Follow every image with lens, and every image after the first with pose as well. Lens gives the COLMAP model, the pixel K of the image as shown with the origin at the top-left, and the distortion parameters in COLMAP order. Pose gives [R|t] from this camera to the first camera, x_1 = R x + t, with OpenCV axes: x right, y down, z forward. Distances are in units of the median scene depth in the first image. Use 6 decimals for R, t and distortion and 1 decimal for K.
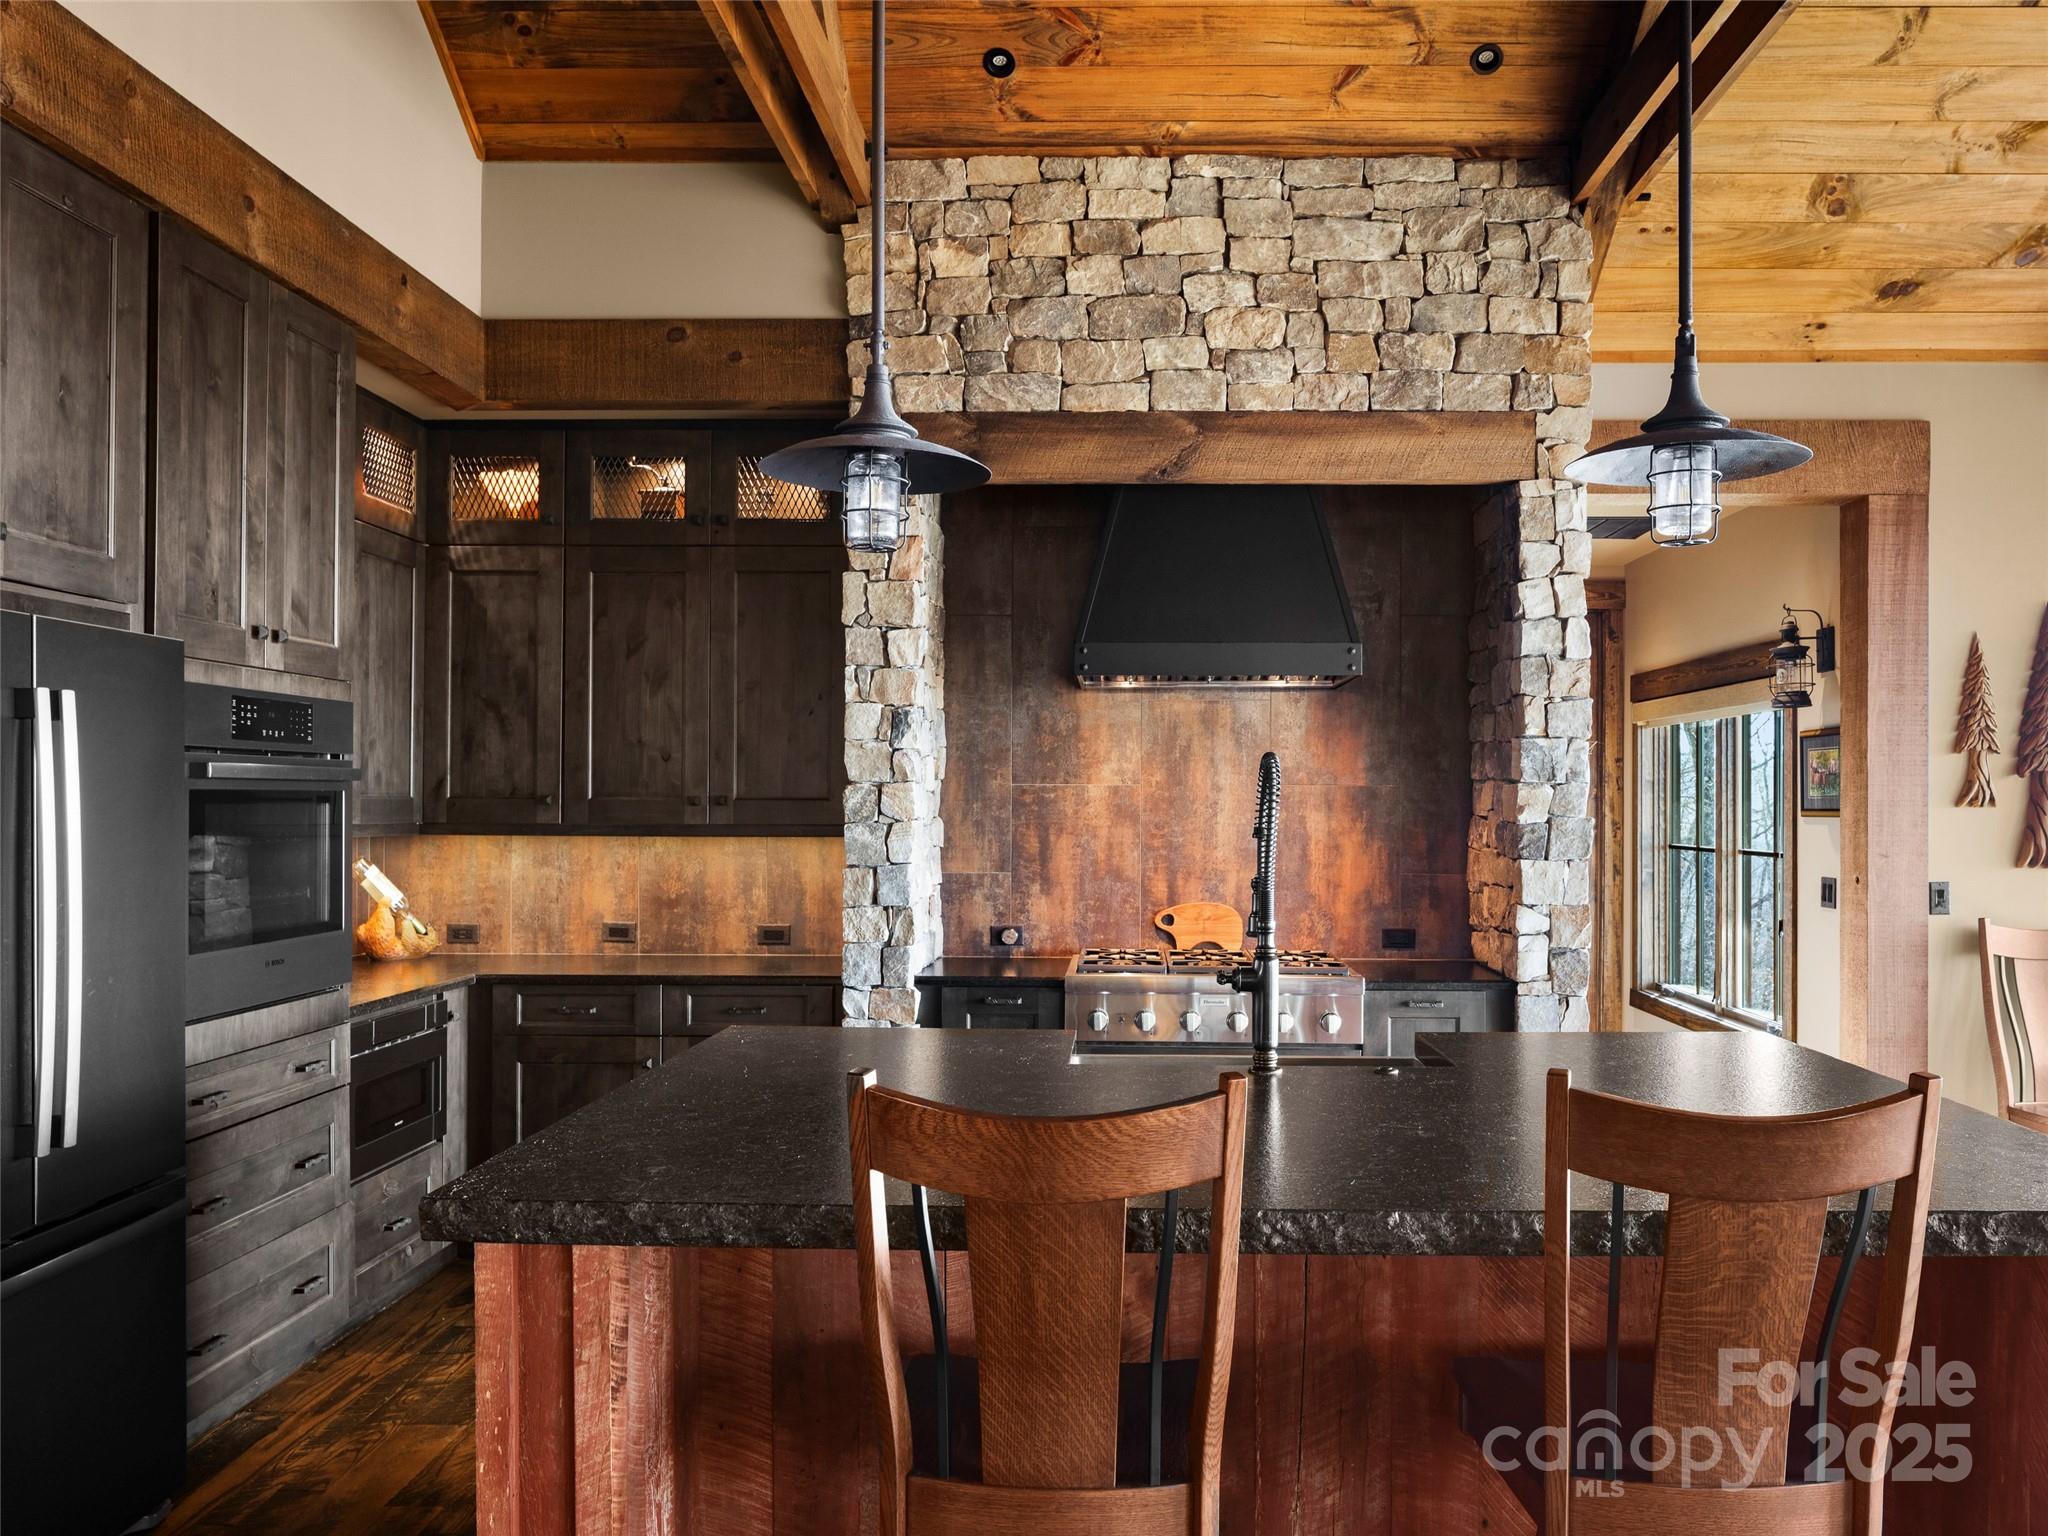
lens RADIAL K [[1574.1, 0, 1024.0], [0, 1574.1, 768.0], [0, 0, 1]] dist [-0.002747, -0.004219]
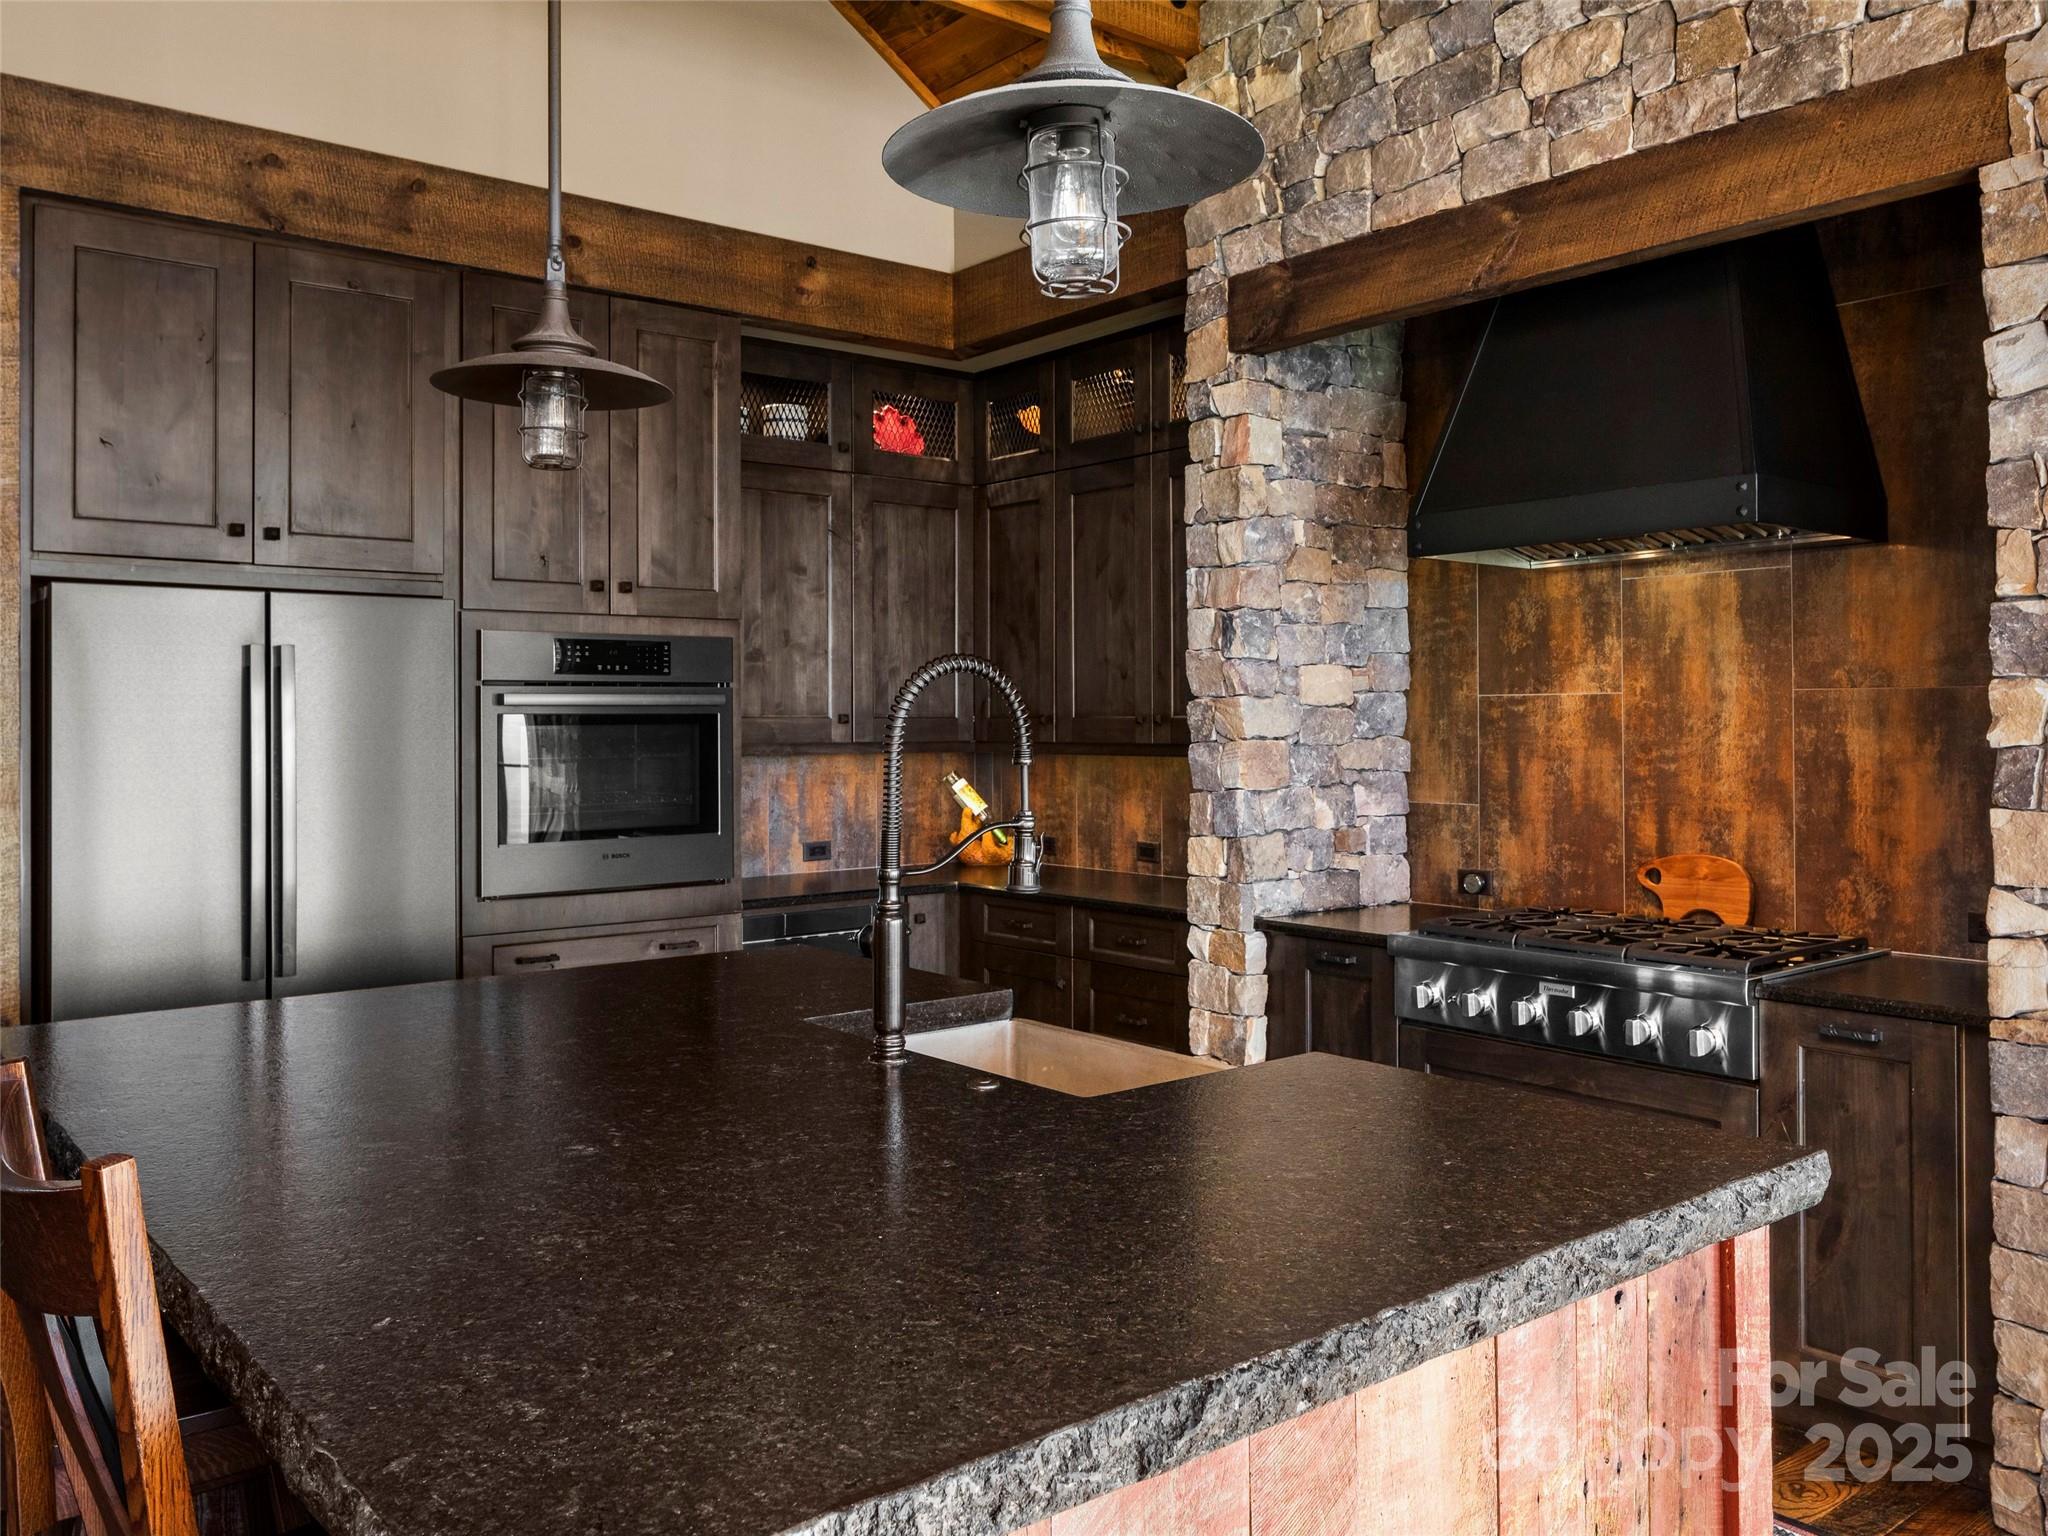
lens RADIAL K [[1584.7, 0, 1110.5], [0, 1584.7, 678.2], [0, 0, 1]] dist [-0.001456, 0.004762]
pose [[0.669593, -0.026980, -0.742238, 0.529567], [0.023615, 0.999608, -0.015031, 0.010488], [0.742353, -0.007464, 0.669968, 0.354504]]
